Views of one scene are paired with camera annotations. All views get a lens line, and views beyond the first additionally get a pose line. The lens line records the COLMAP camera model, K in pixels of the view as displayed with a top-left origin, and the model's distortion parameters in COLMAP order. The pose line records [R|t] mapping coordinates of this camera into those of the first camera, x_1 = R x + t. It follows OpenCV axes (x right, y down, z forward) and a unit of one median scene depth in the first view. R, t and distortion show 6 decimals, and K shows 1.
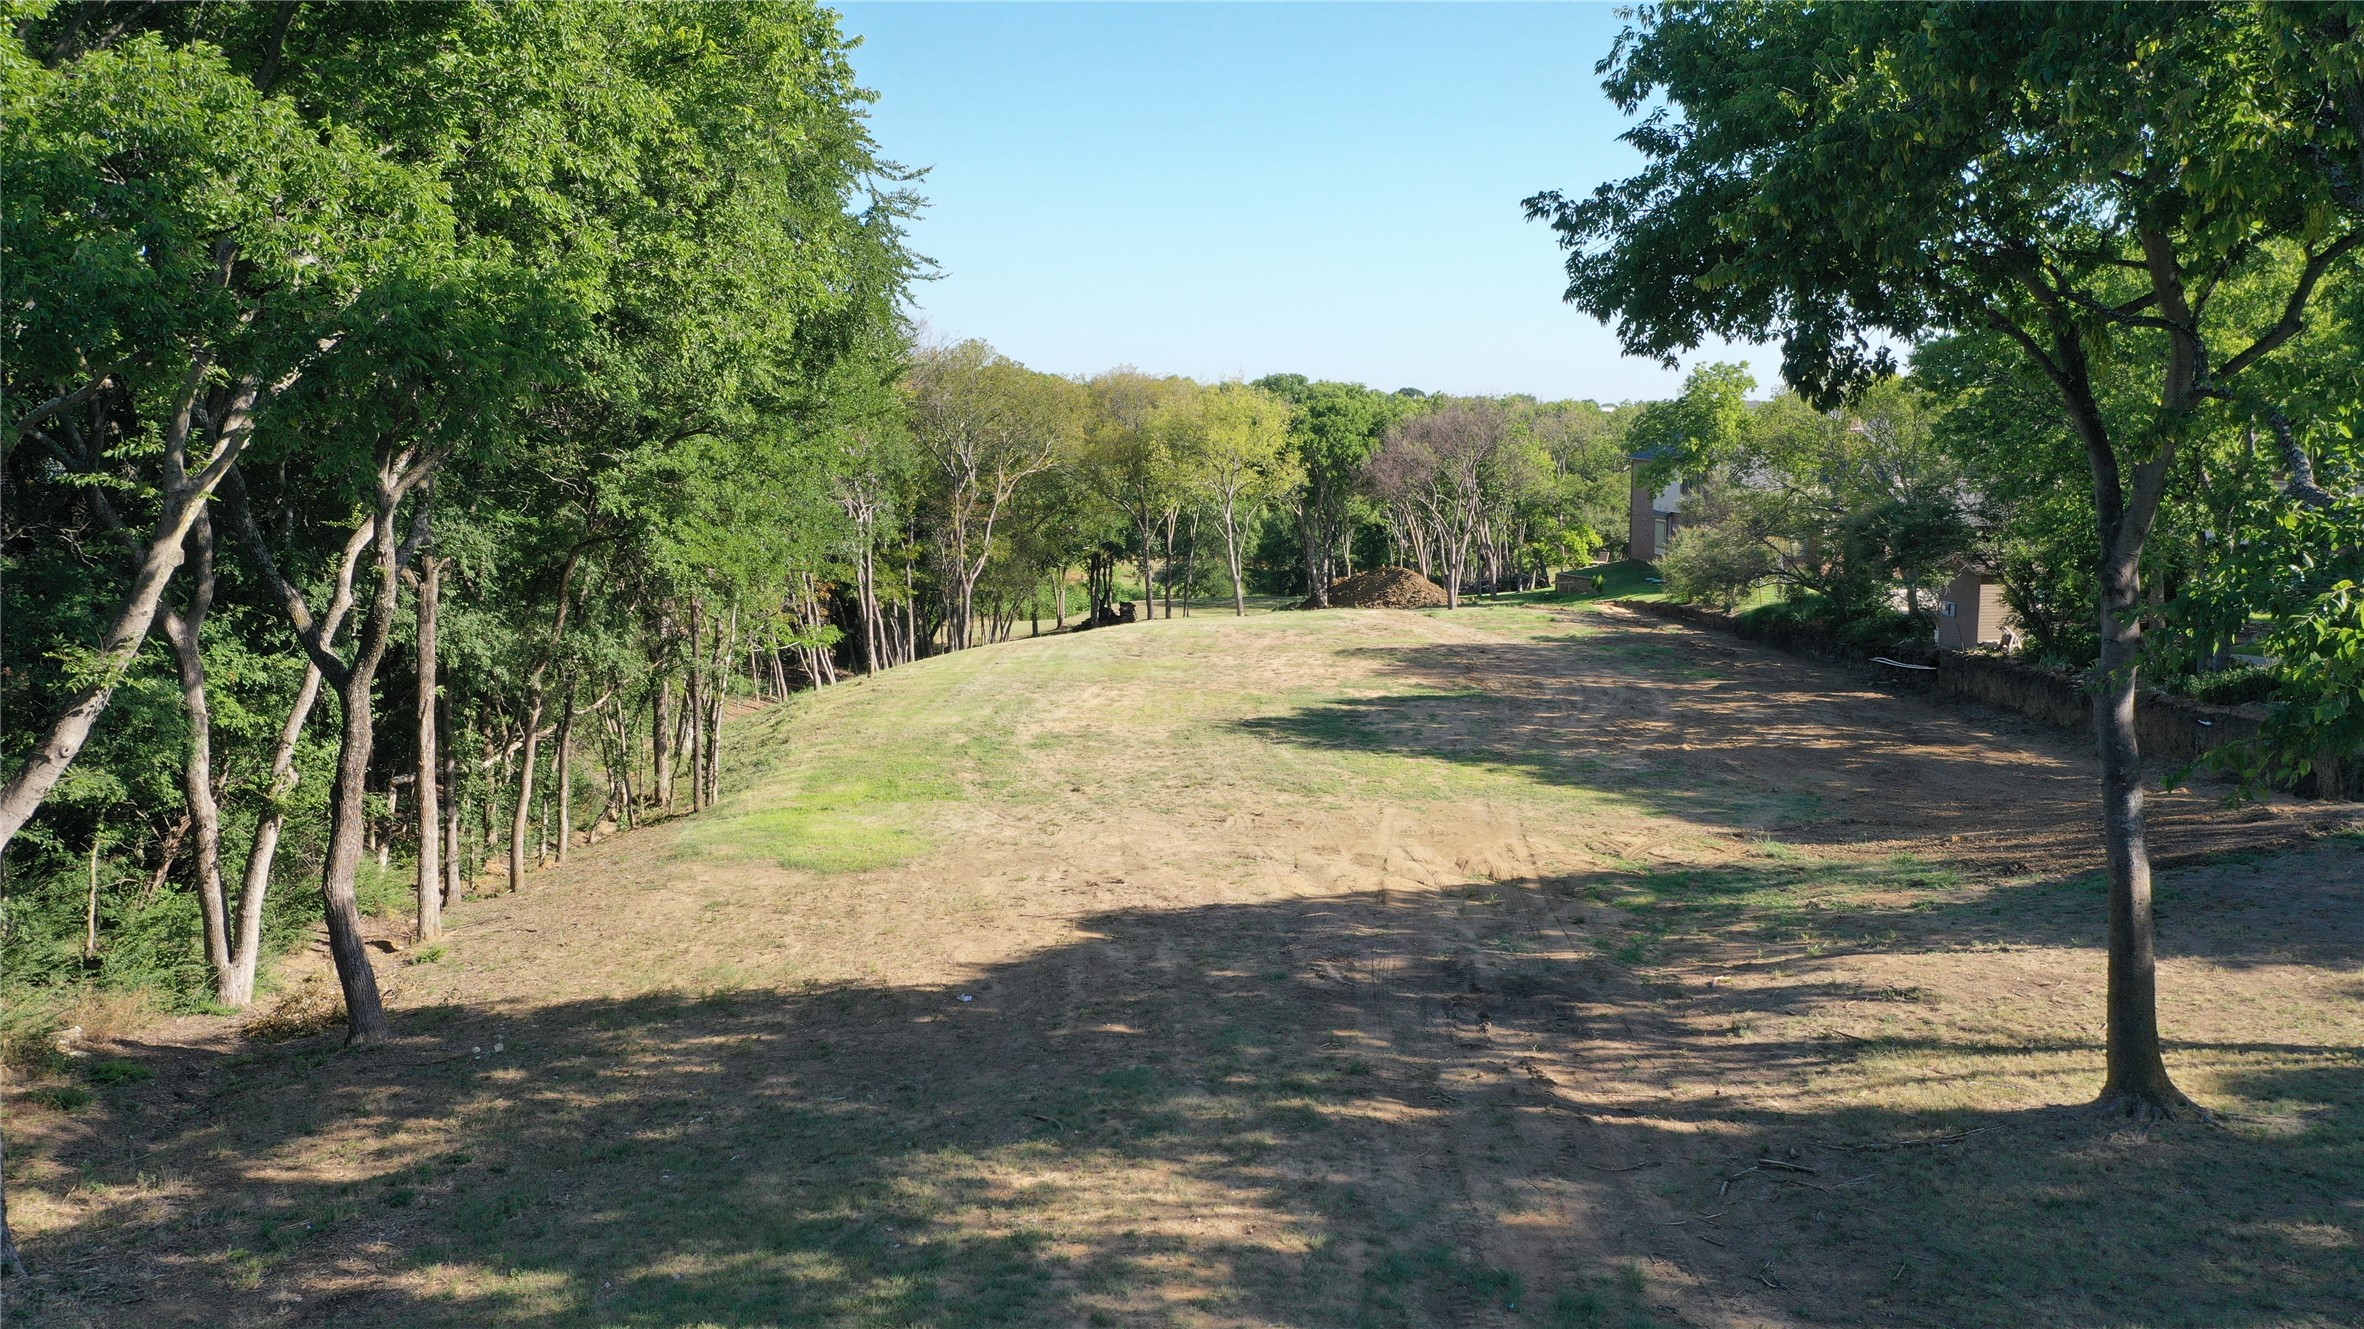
lens RADIAL K [[1906.7, 0, 1182.0], [0, 1906.7, 664.5], [0, 0, 1]] dist [-0.006494, -0.002314]
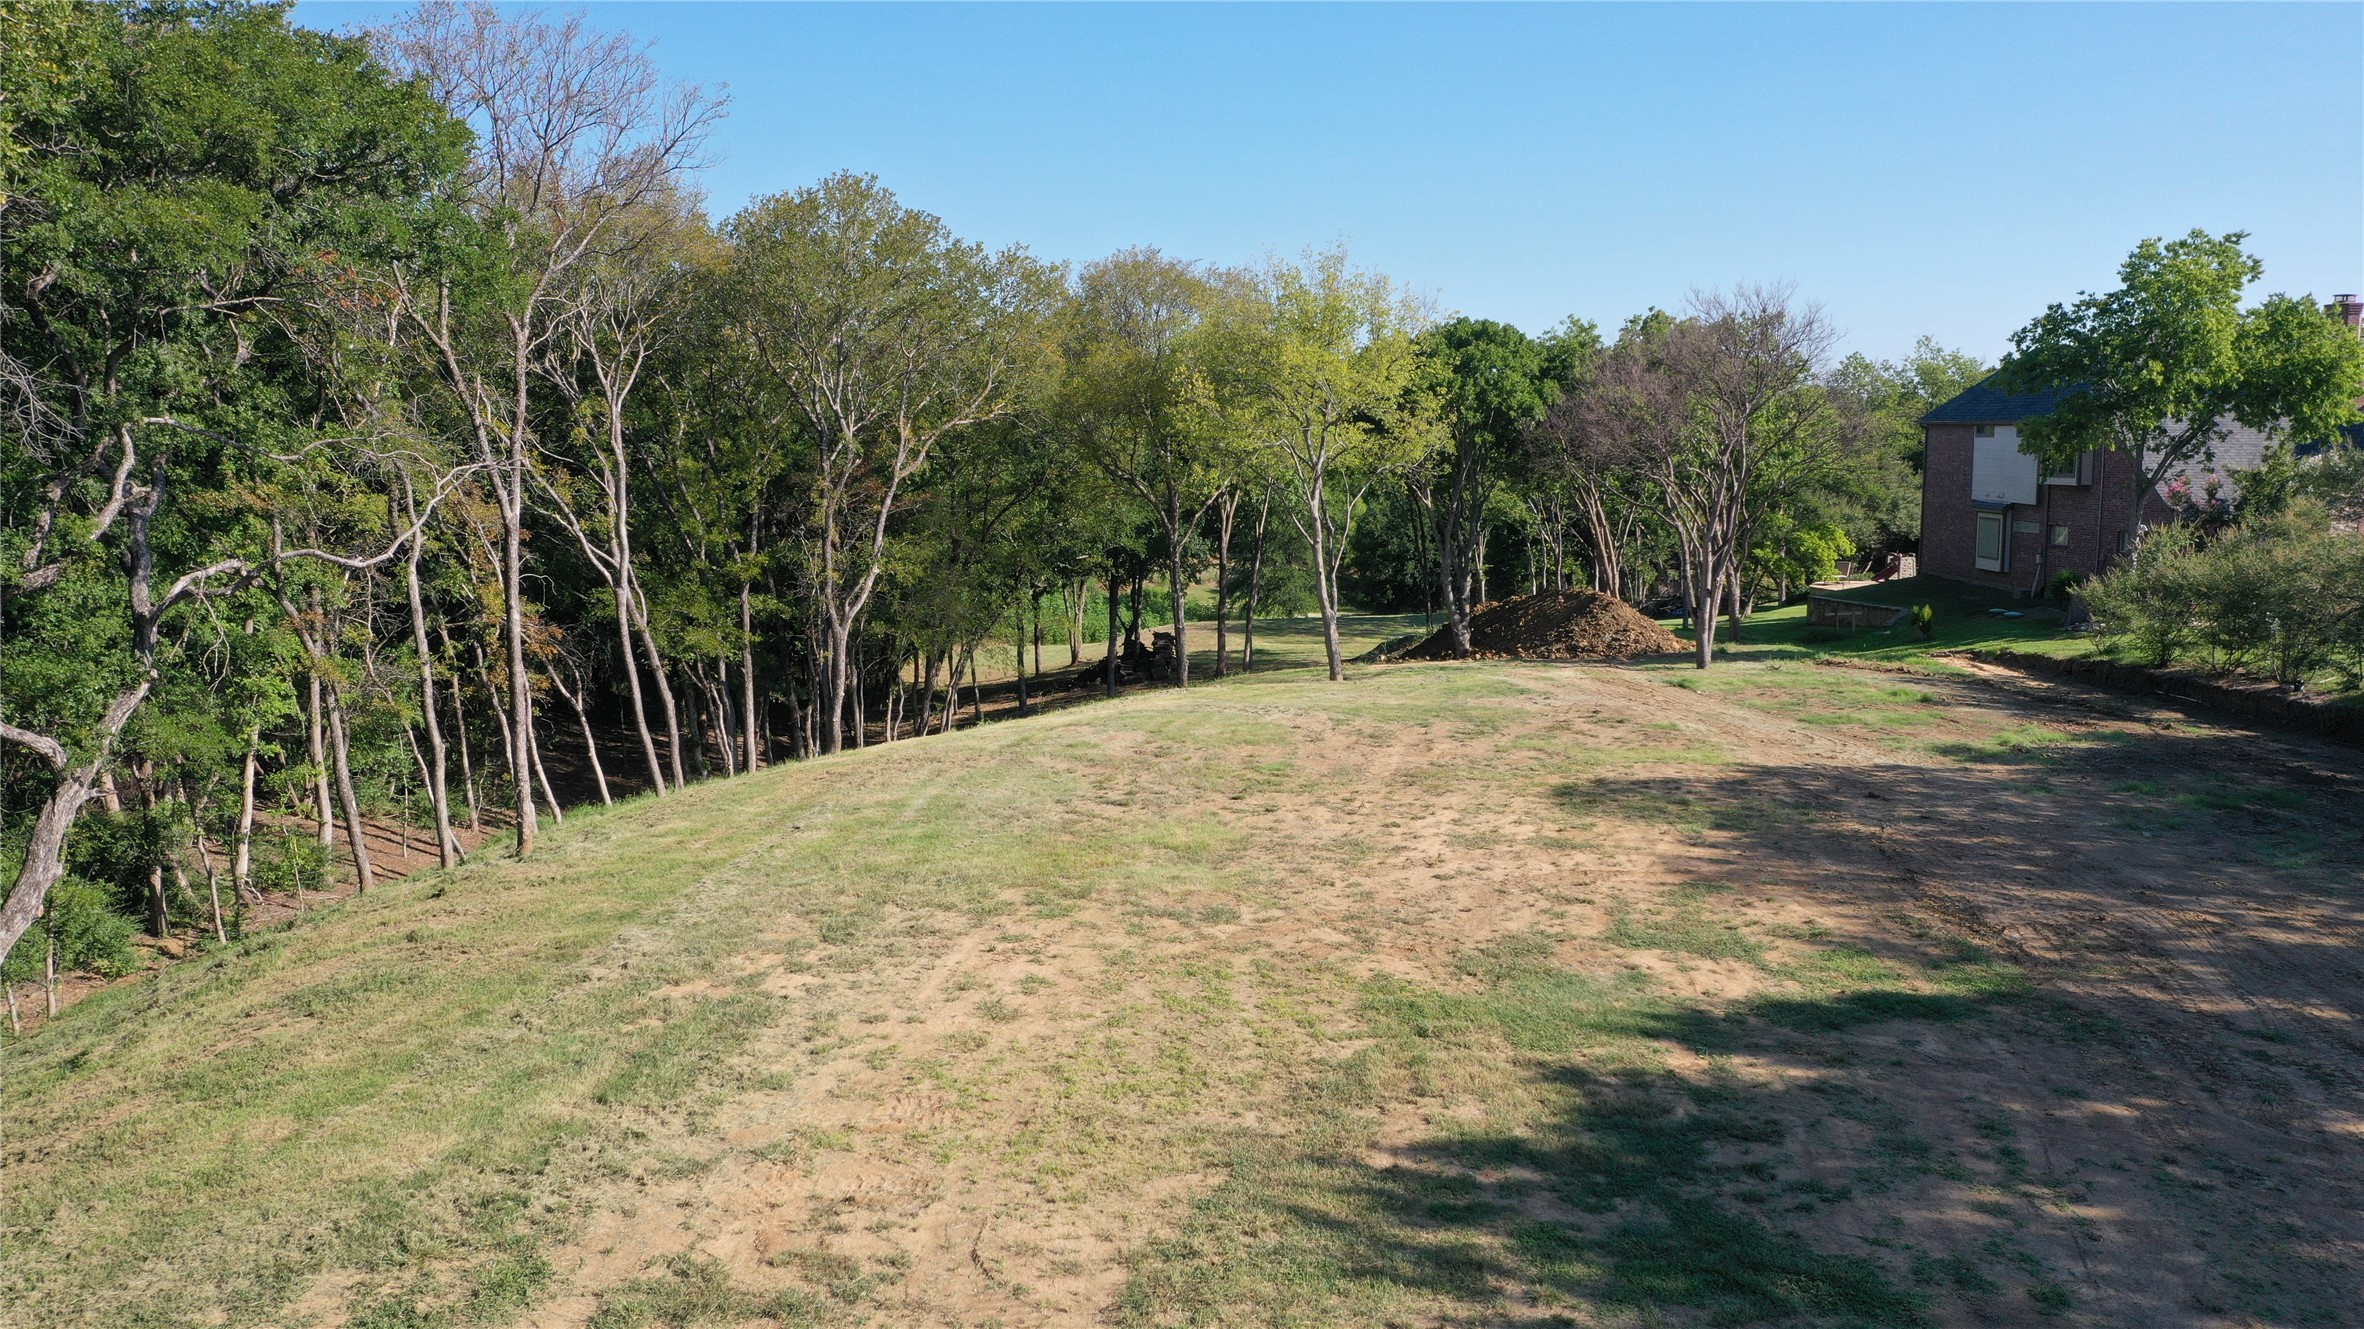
lens RADIAL K [[1906.7, 0, 1182.0], [0, 1906.7, 664.5], [0, 0, 1]] dist [-0.006494, -0.002314]
pose [[0.999213, 0.006512, -0.039133, 0.006806], [-0.006487, 0.999979, 0.000782, -0.029237], [0.039137, -0.000528, 0.999234, 0.417236]]
